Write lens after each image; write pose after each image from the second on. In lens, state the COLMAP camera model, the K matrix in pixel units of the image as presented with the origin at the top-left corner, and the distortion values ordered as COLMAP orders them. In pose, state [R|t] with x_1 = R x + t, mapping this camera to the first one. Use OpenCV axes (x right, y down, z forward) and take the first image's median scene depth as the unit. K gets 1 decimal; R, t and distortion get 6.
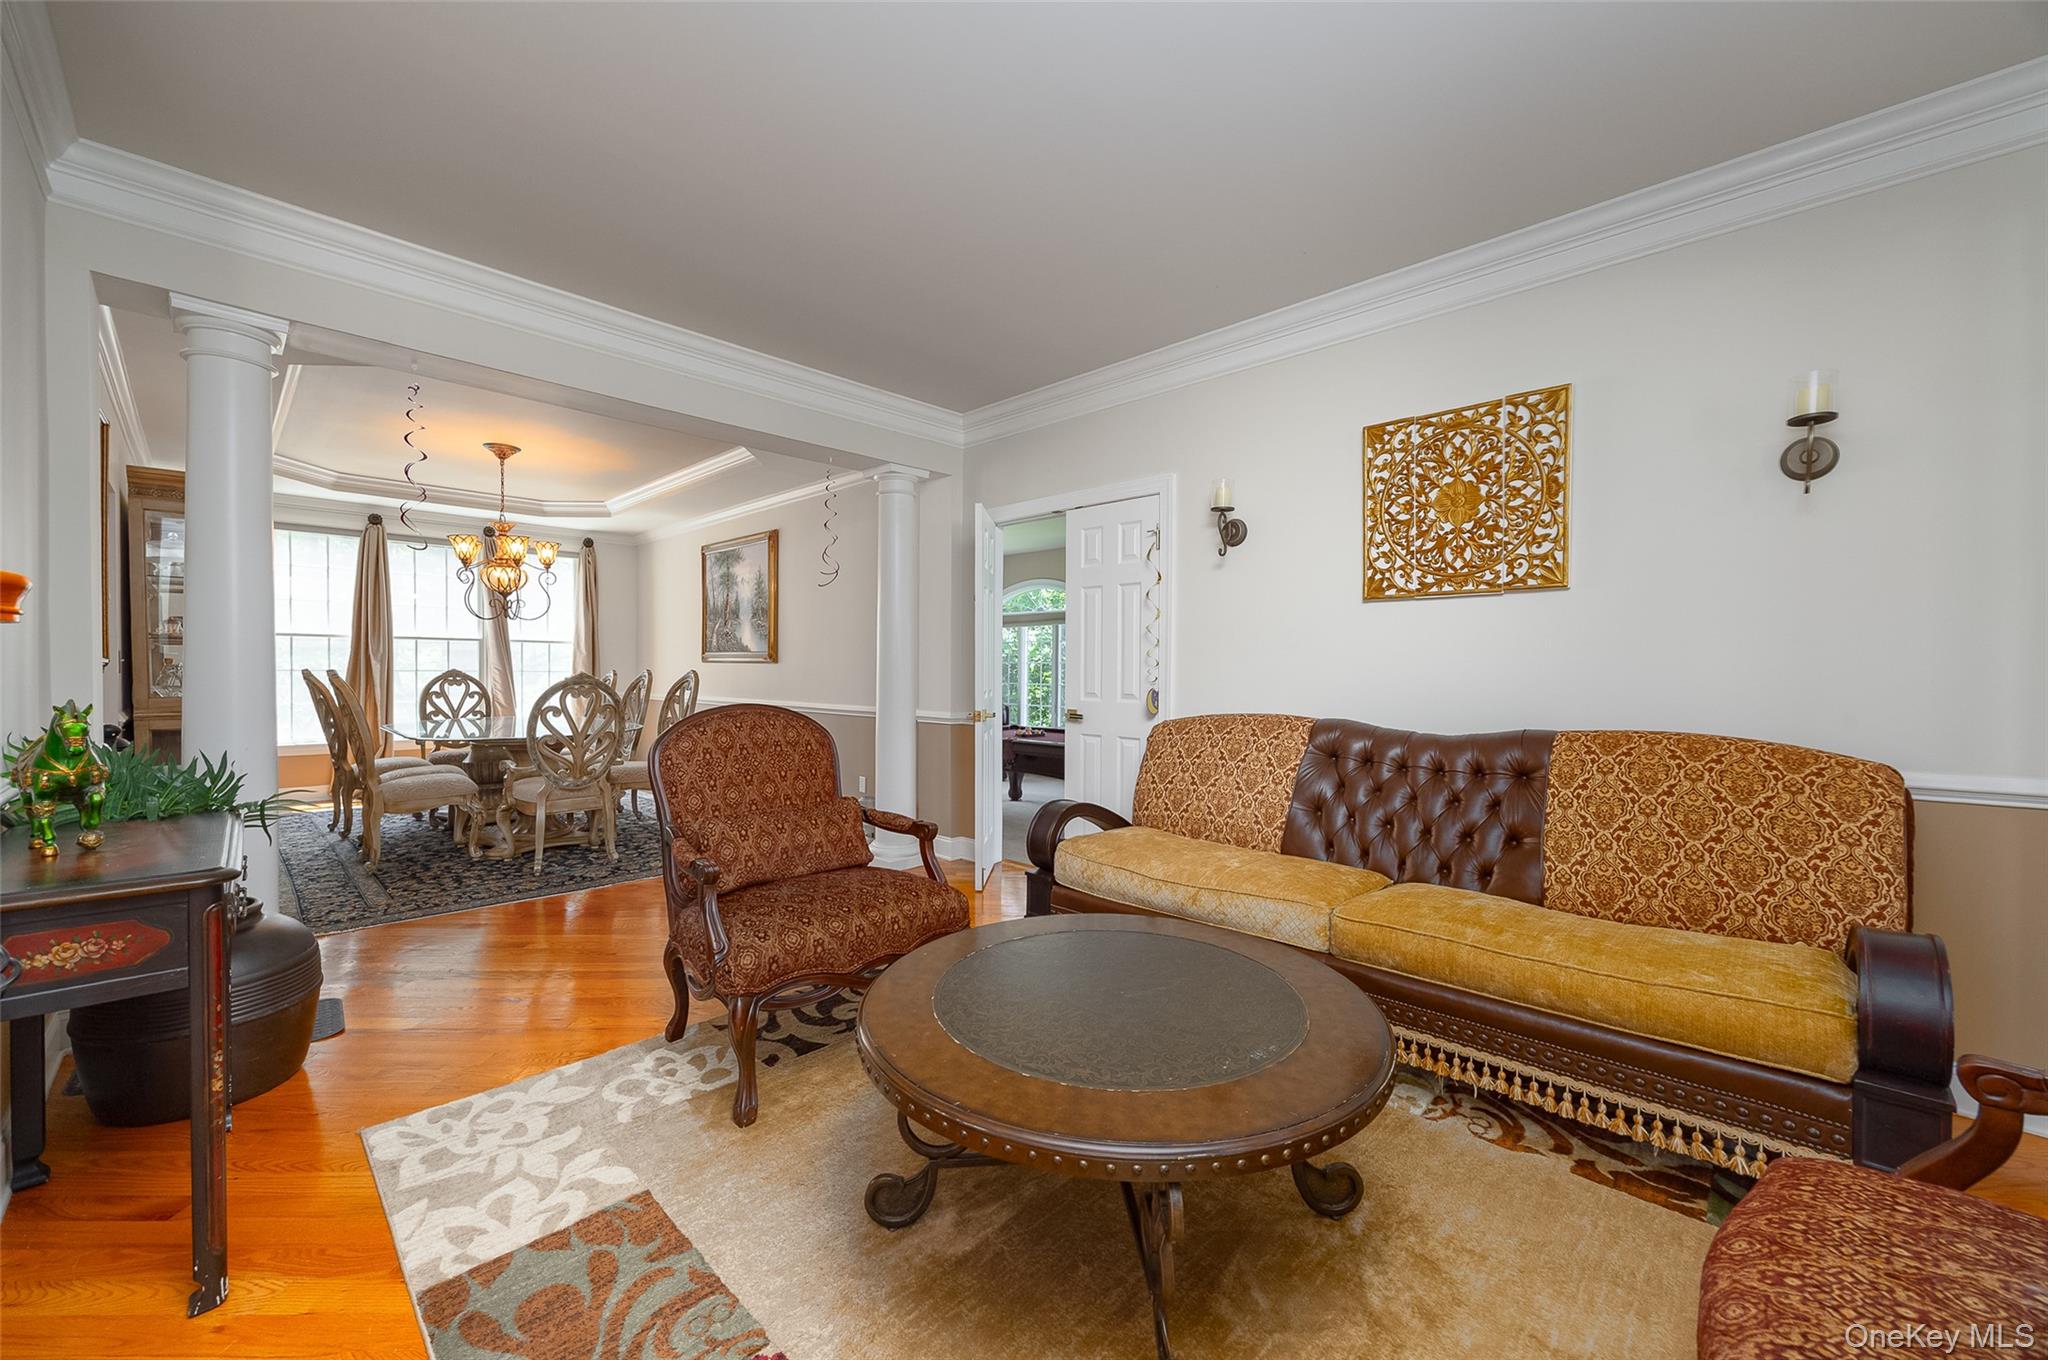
lens RADIAL K [[790.9, 0, 1016.9], [0, 790.9, 676.2], [0, 0, 1]] dist [-0.000094, 0.000128]
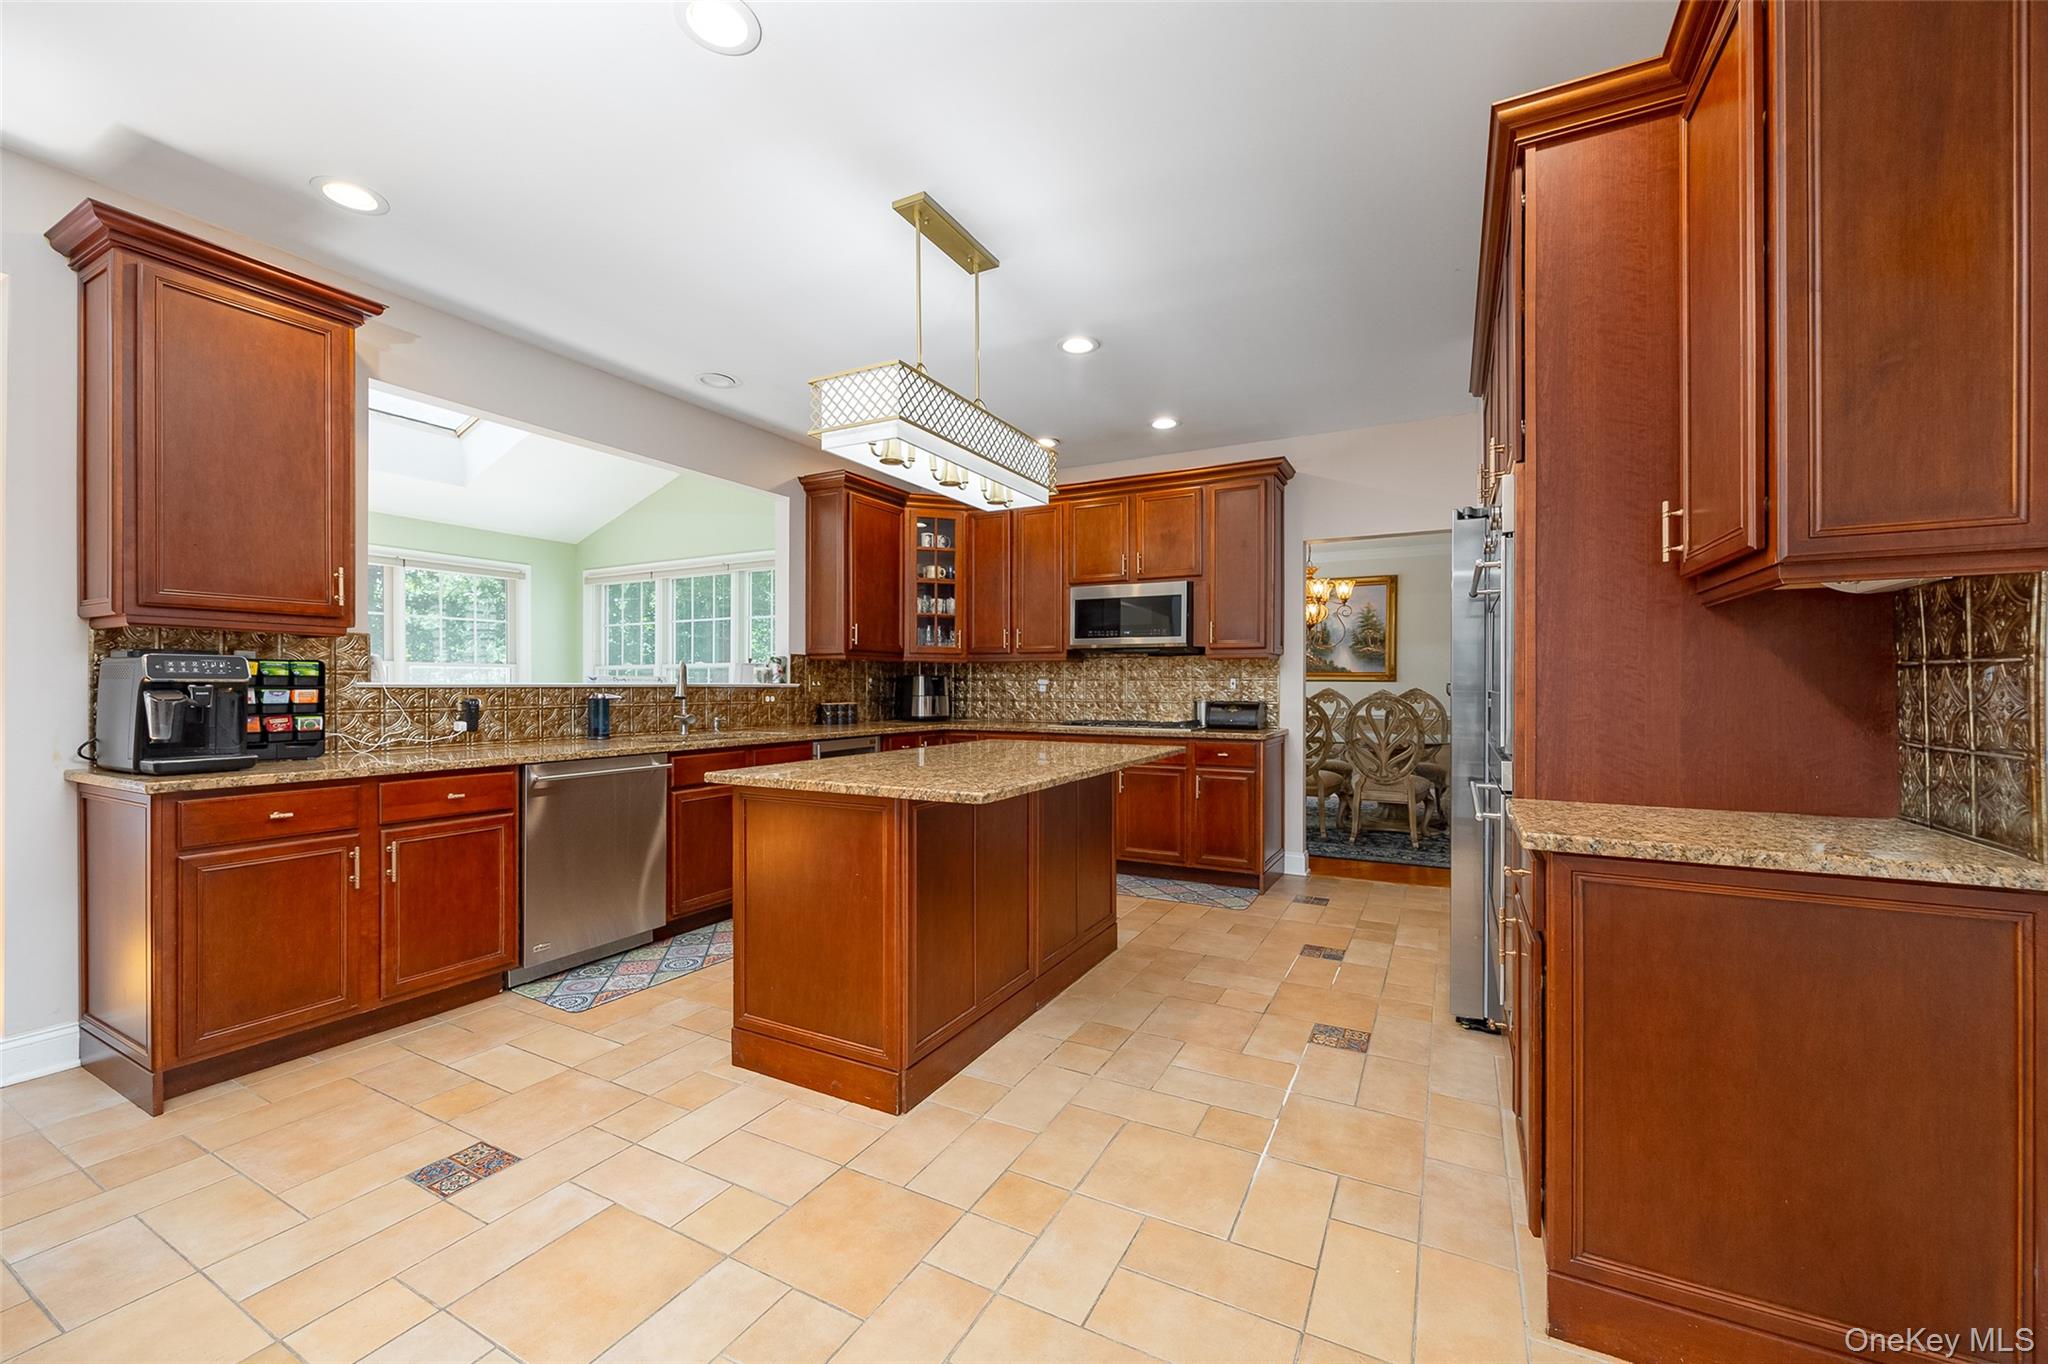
lens RADIAL K [[790.9, 0, 1044.1], [0, 790.9, 682.8], [0, 0, 1]] dist [-0.000094, 0.000128]
pose [[0.955962, -0.003881, 0.293466, -1.326007], [0.005766, 0.999968, -0.005558, -0.012717], [-0.293435, 0.007006, 0.955953, -0.037874]]
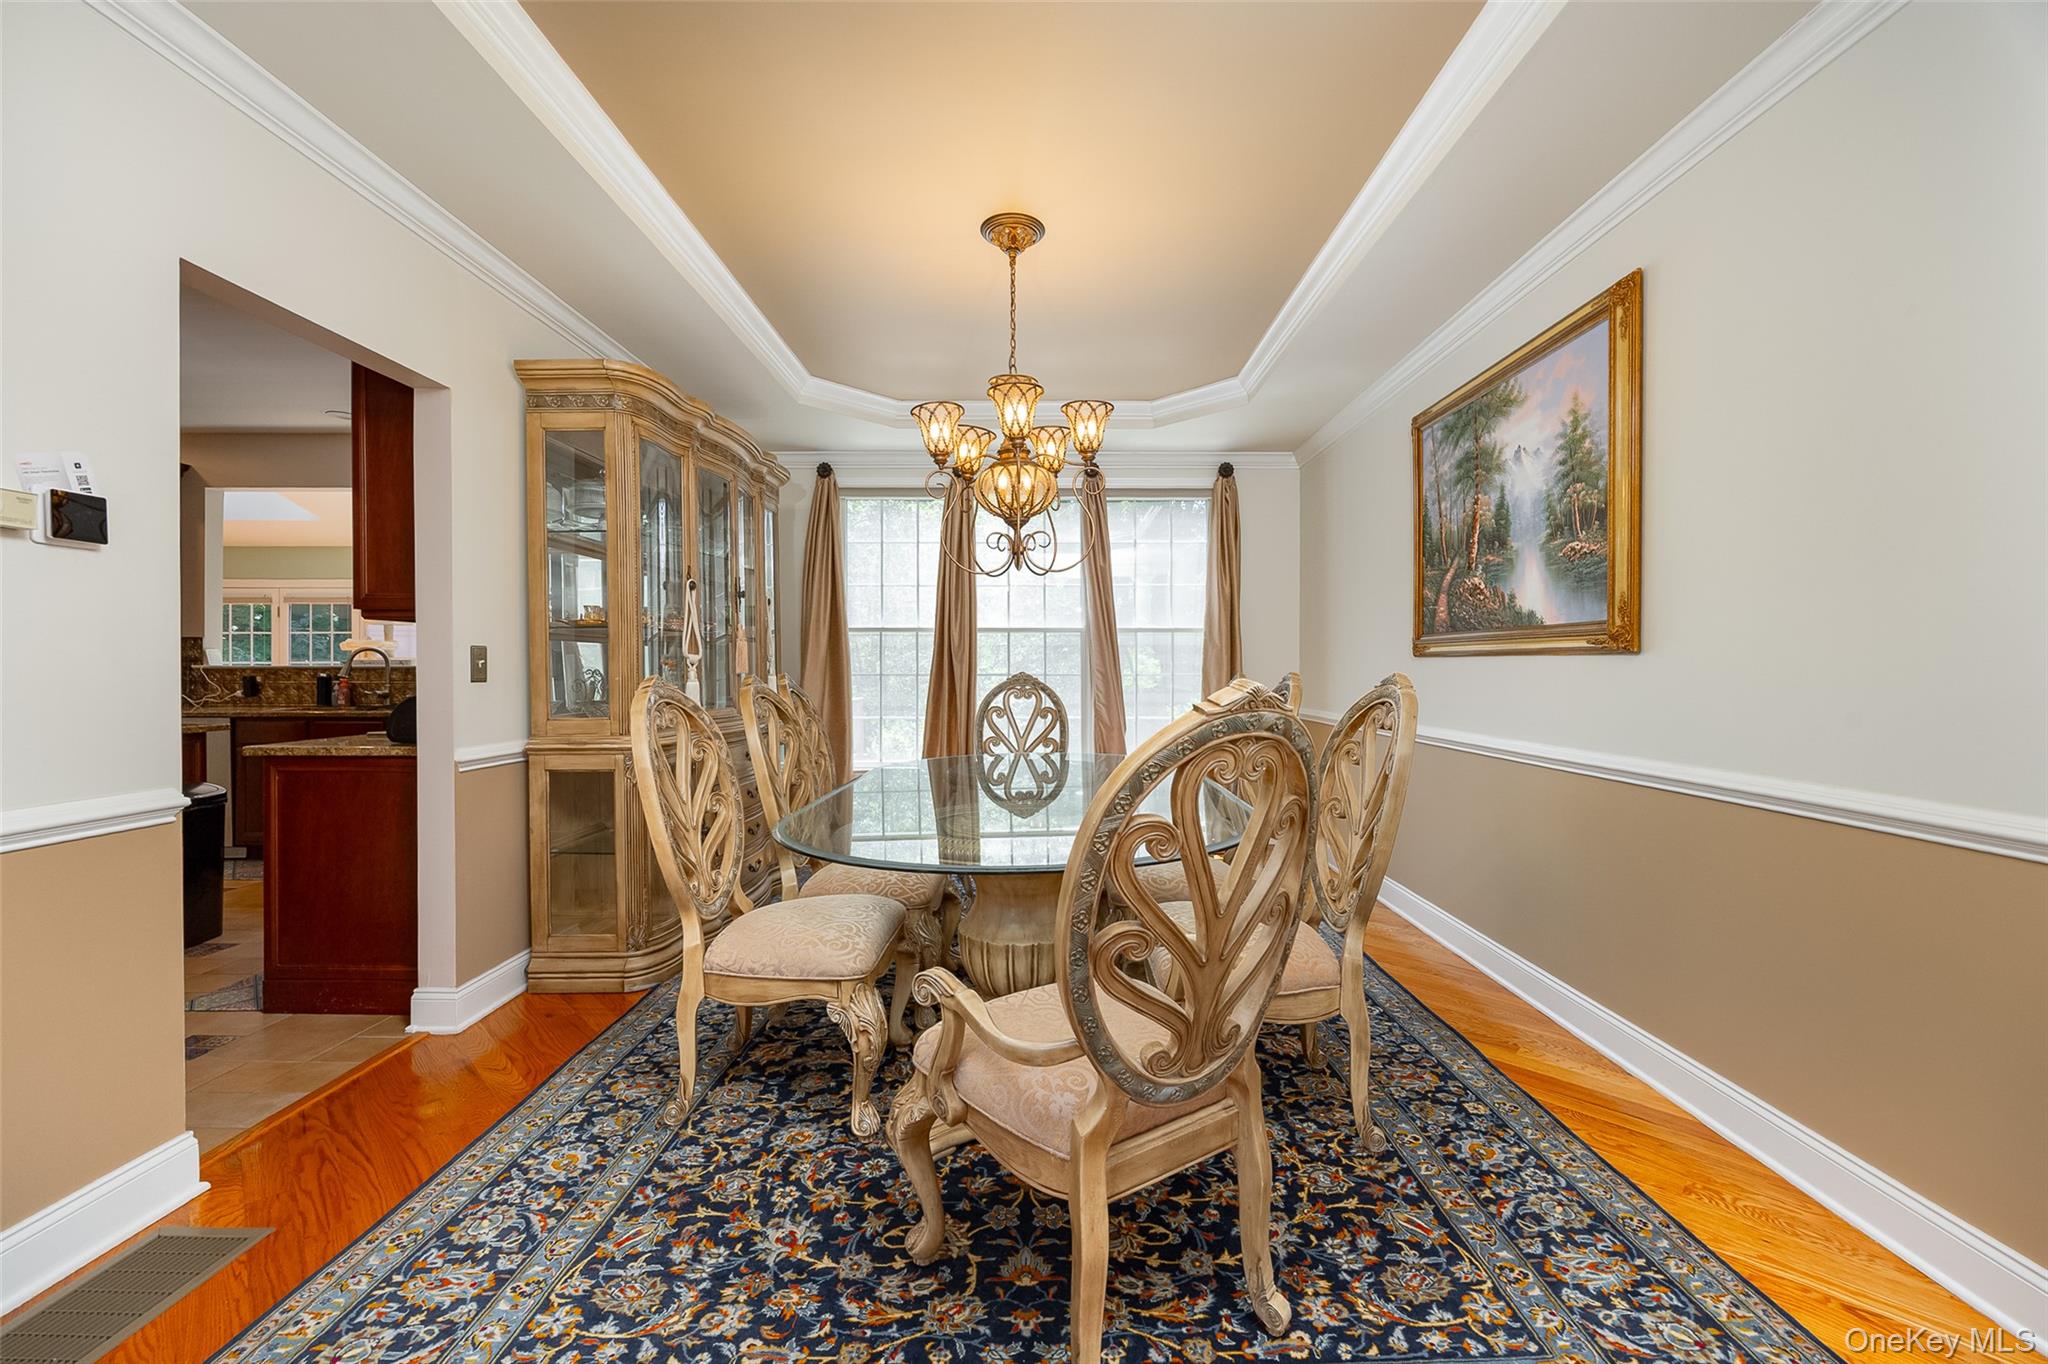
lens RADIAL K [[790.9, 0, 1059.1], [0, 790.9, 665.3], [0, 0, 1]] dist [-0.000094, 0.000128]
pose [[0.711141, -0.007707, -0.703007, -0.267248], [0.000312, 0.999943, -0.010647, -0.008792], [0.703049, 0.007352, 0.711104, 0.633394]]
